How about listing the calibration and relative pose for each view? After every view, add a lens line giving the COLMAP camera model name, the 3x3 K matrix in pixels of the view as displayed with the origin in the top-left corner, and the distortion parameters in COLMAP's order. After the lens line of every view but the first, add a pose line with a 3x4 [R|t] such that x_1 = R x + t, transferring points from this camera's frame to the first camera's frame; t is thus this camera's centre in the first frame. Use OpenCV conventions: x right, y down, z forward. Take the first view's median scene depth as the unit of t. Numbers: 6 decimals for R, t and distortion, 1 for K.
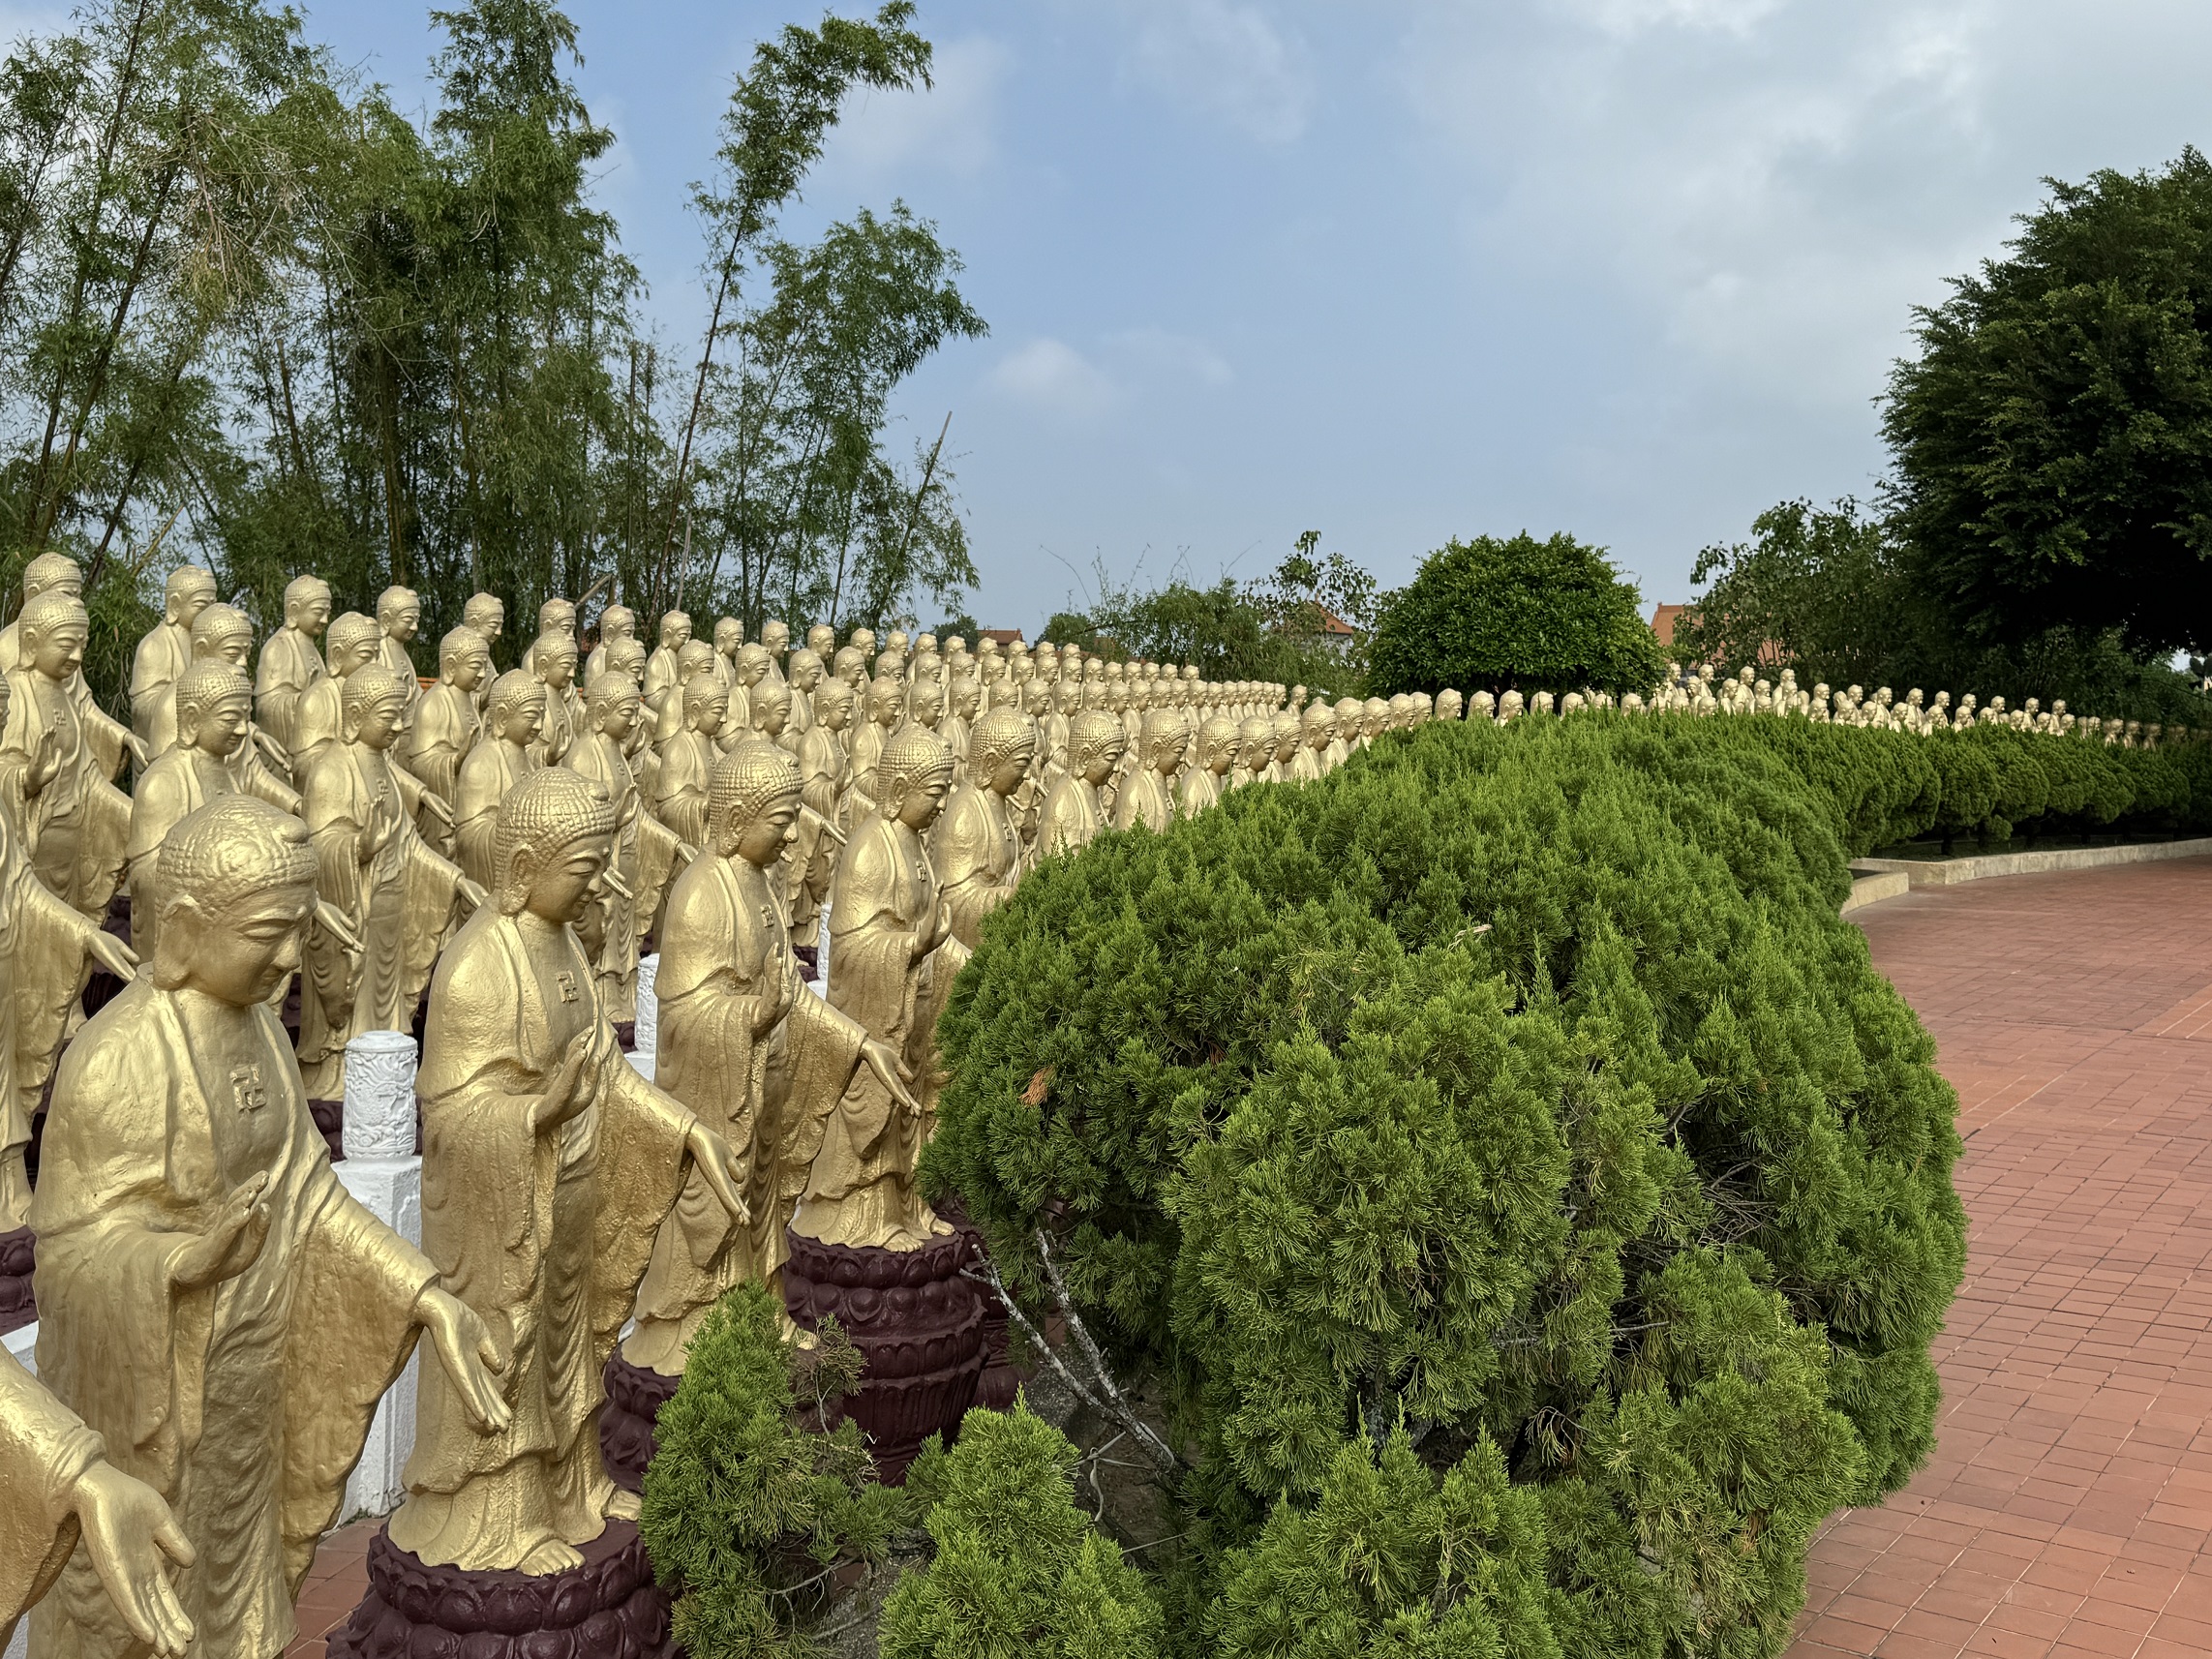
lens RADIAL K [[2133.4, 0, 1106.0], [0, 2133.4, 829.5], [0, 0, 1]] dist [-0.011700, -0.011221]
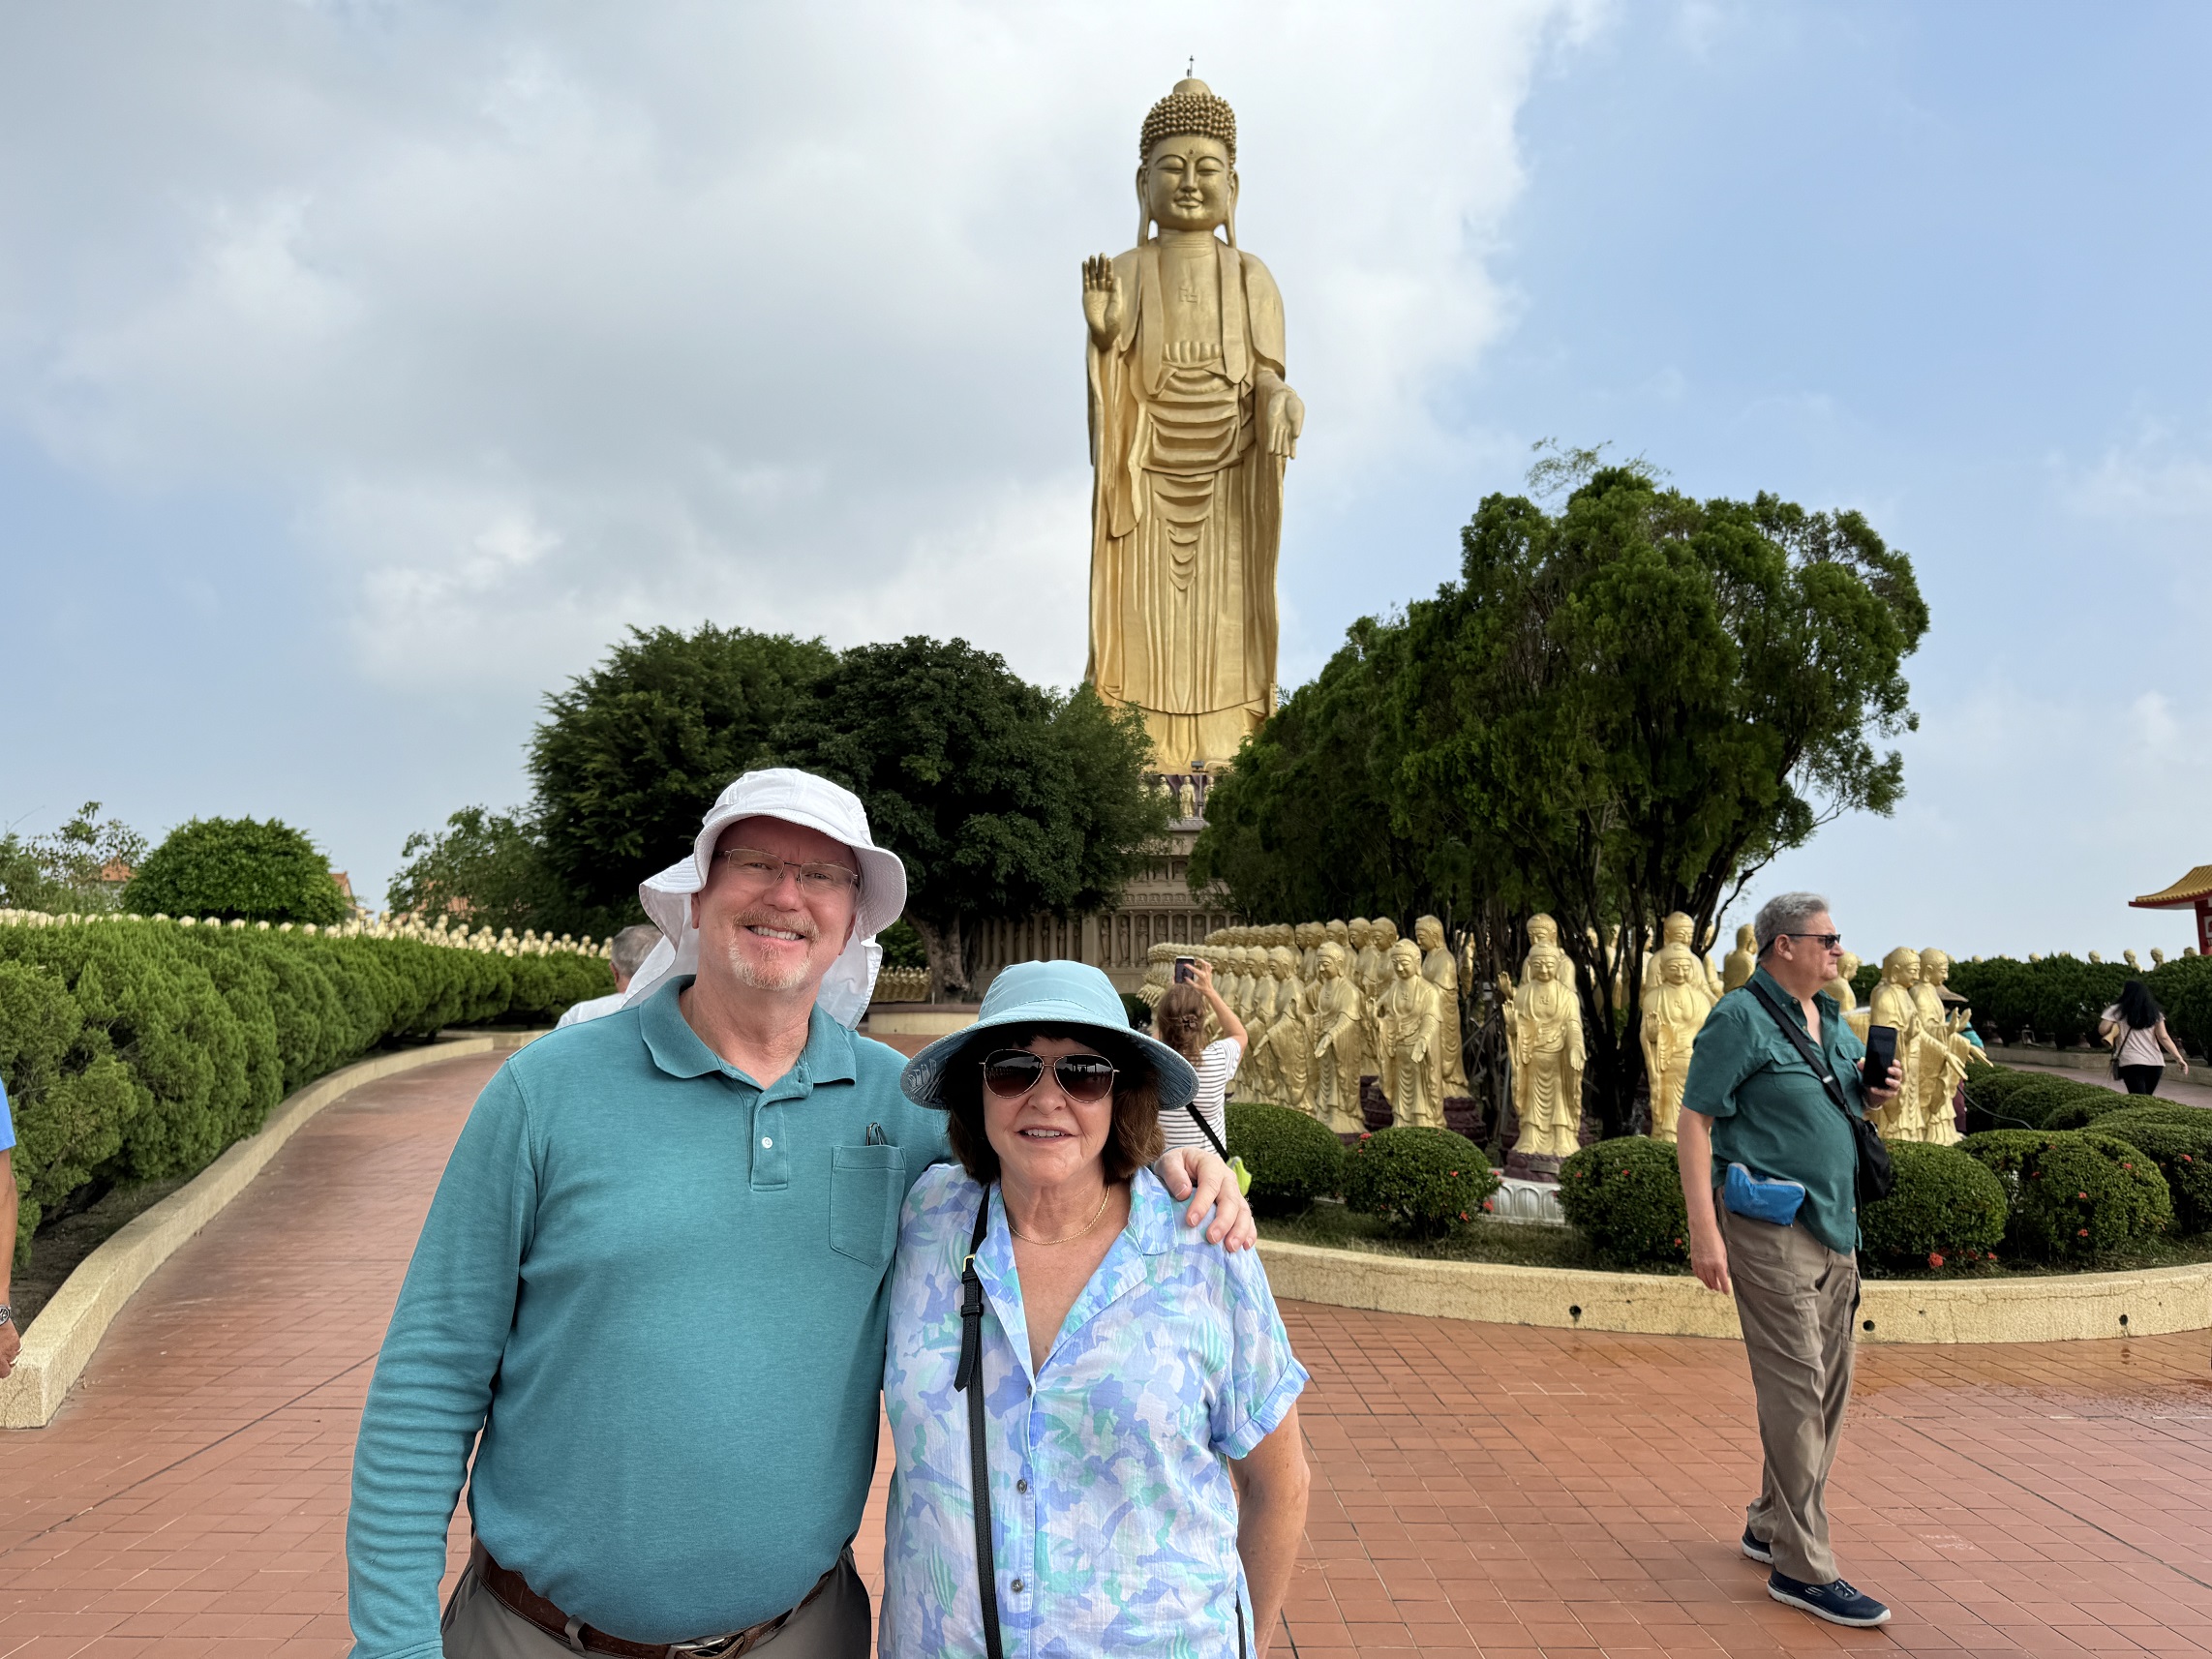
lens RADIAL K [[1566.2, 0, 1106.0], [0, 1566.2, 829.5], [0, 0, 1]] dist [0.014106, -0.015716]
pose [[0.789837, 0.064986, 0.609864, 0.000421], [0.018656, 0.991365, -0.129799, 0.018578], [-0.613033, 0.113898, 0.781804, -0.177947]]
